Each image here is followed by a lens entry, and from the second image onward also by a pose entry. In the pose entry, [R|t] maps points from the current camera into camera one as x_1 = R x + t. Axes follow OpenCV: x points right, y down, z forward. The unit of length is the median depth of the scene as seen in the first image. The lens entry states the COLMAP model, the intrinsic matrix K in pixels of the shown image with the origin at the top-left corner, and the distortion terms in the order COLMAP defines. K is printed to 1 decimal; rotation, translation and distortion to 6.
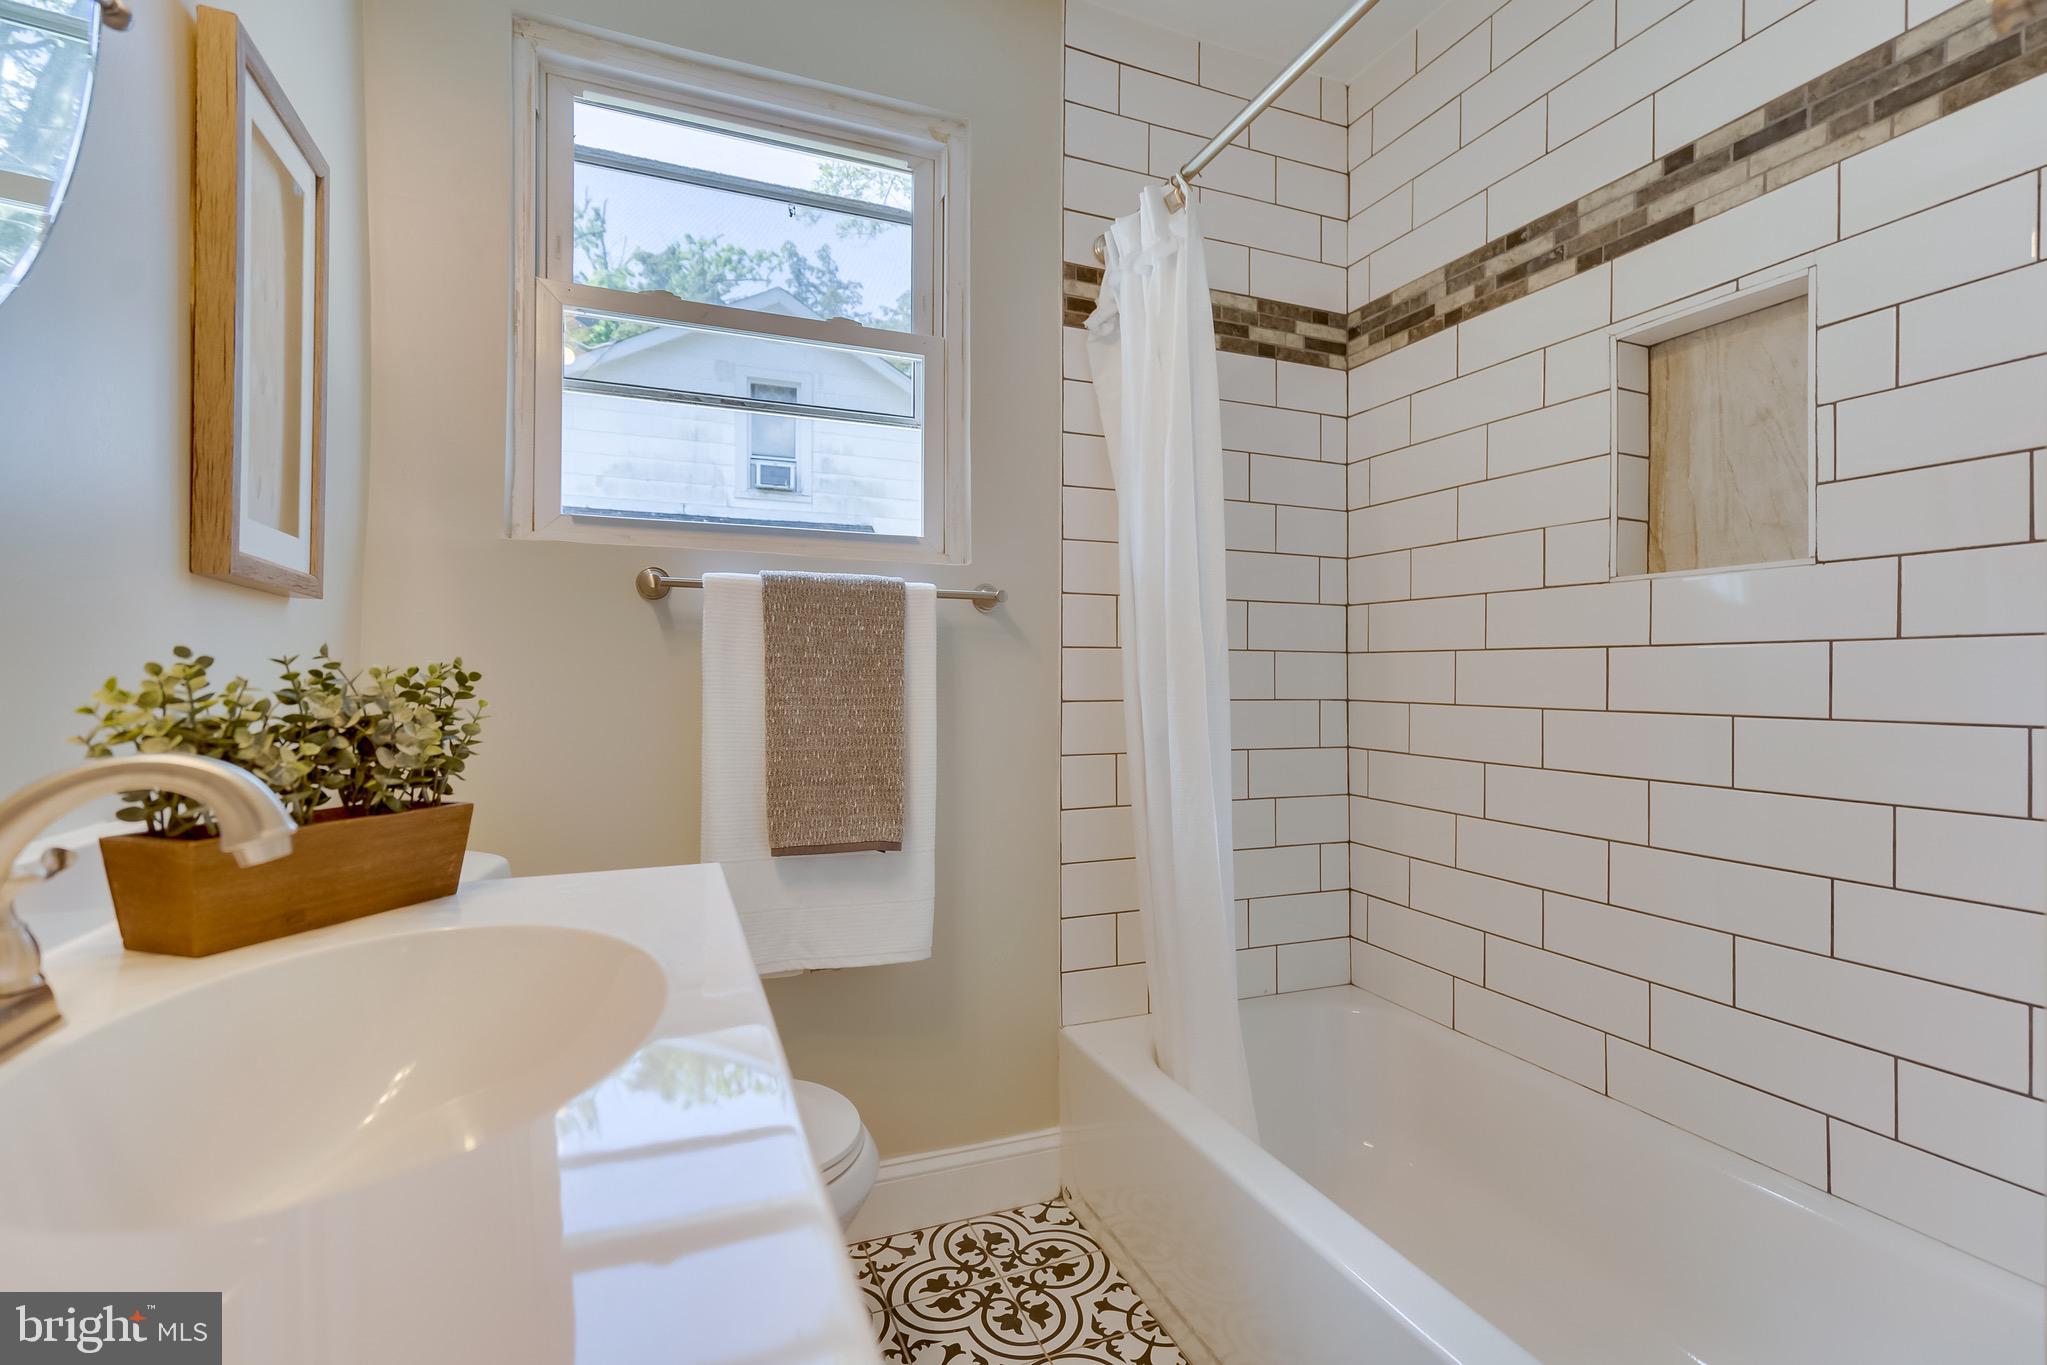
lens RADIAL K [[954.9, 0, 1038.3], [0, 954.9, 674.2], [0, 0, 1]] dist [-0.004311, 0.007160]
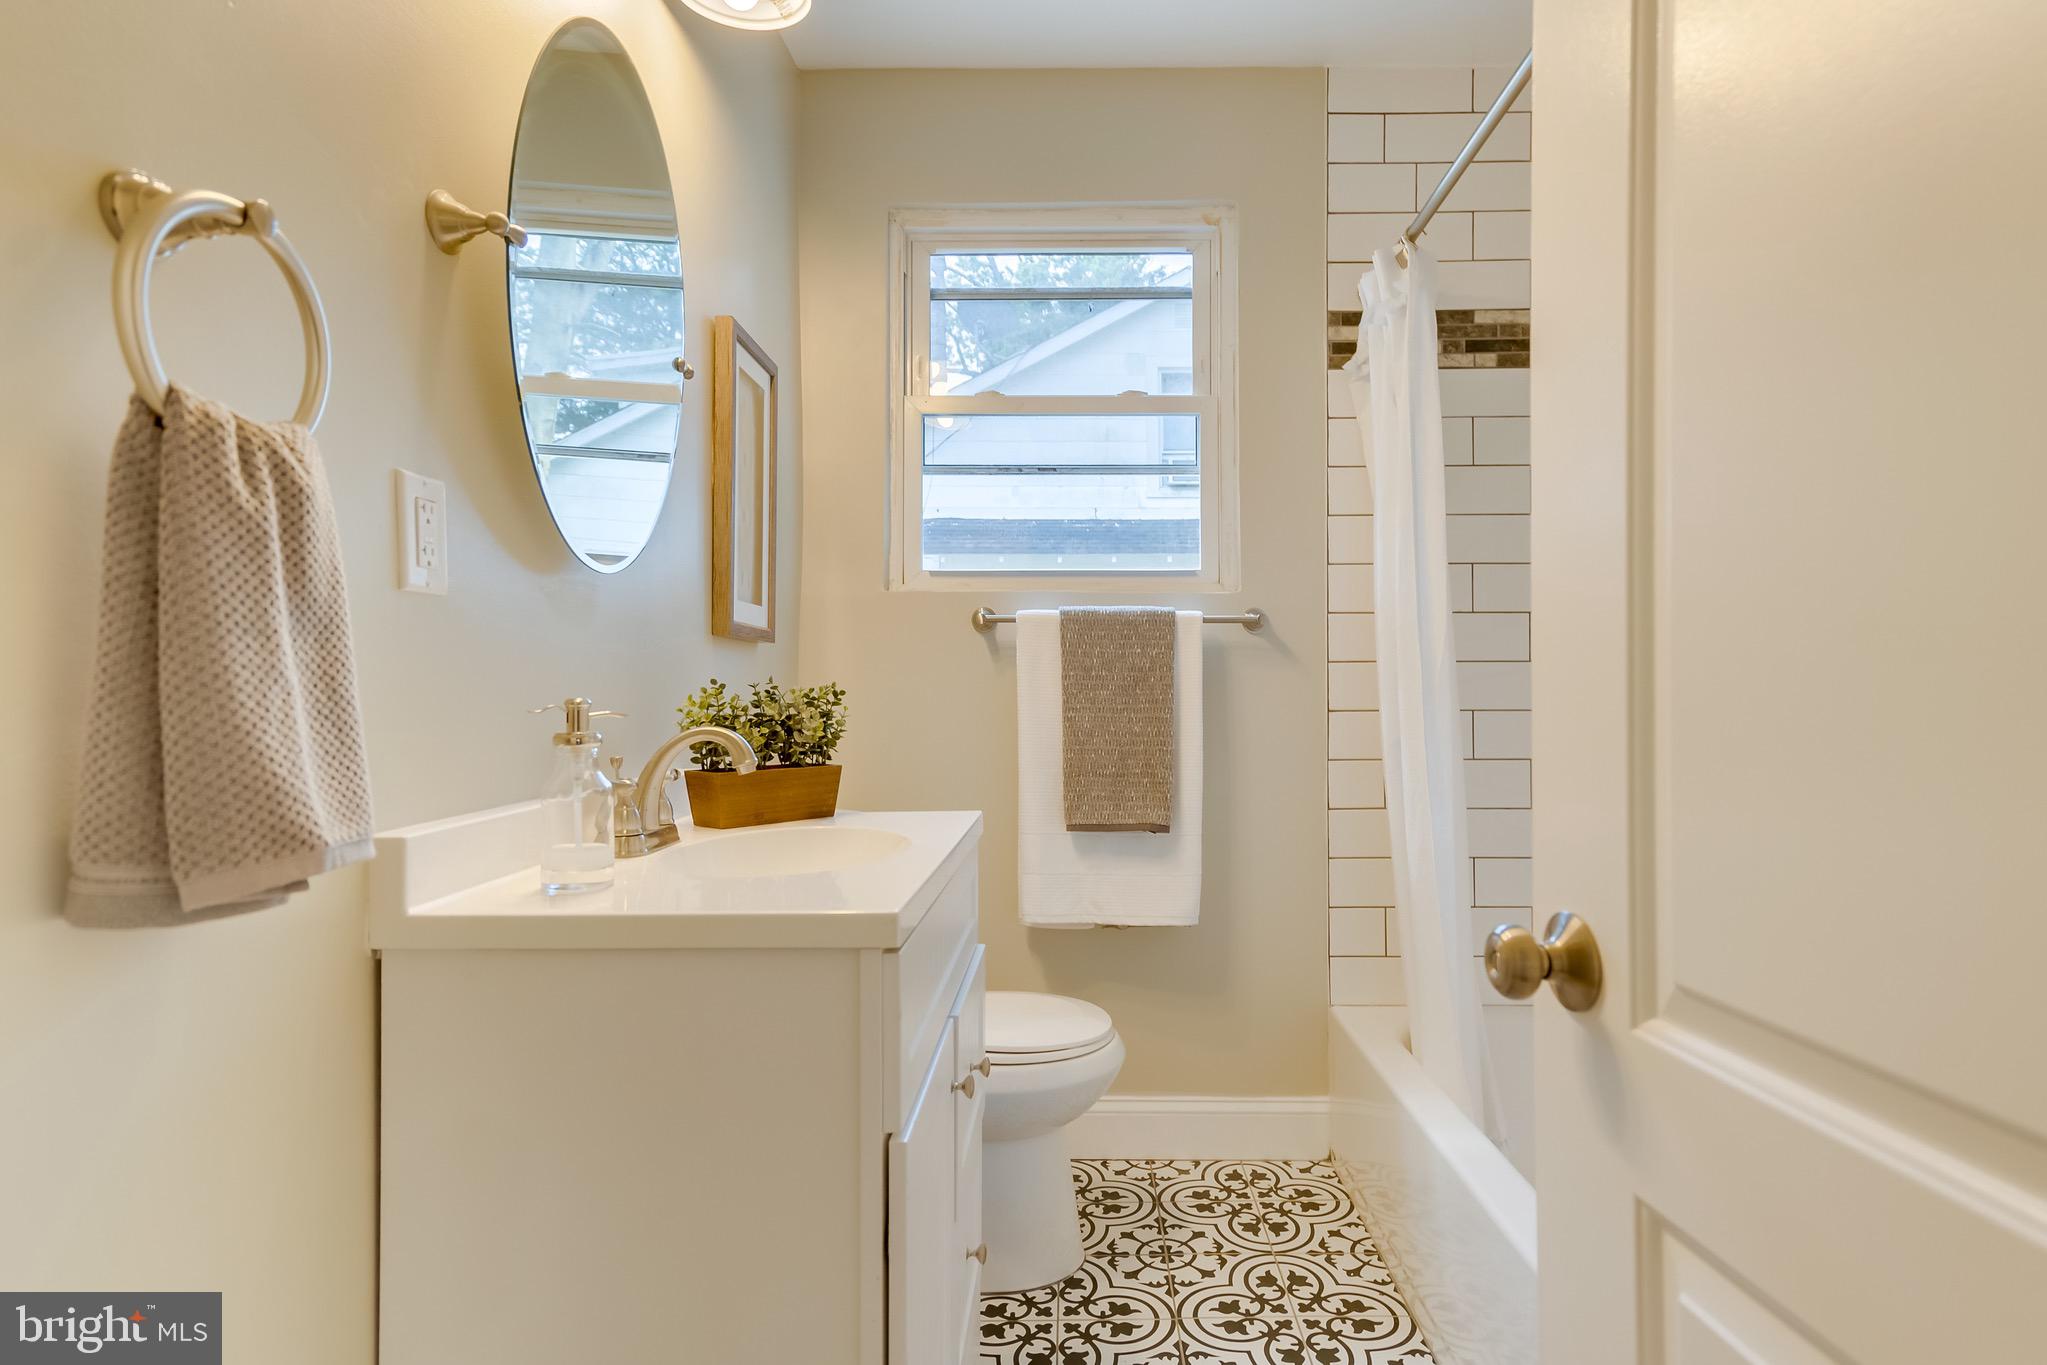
lens RADIAL K [[1052.1, 0, 1026.8], [0, 1052.1, 689.3], [0, 0, 1]] dist [0.000427, 0.000081]
pose [[0.912341, -0.006222, -0.409384, 0.245196], [0.008102, 0.999963, 0.002856, -0.003306], [0.409351, -0.005923, 0.912358, -0.300061]]
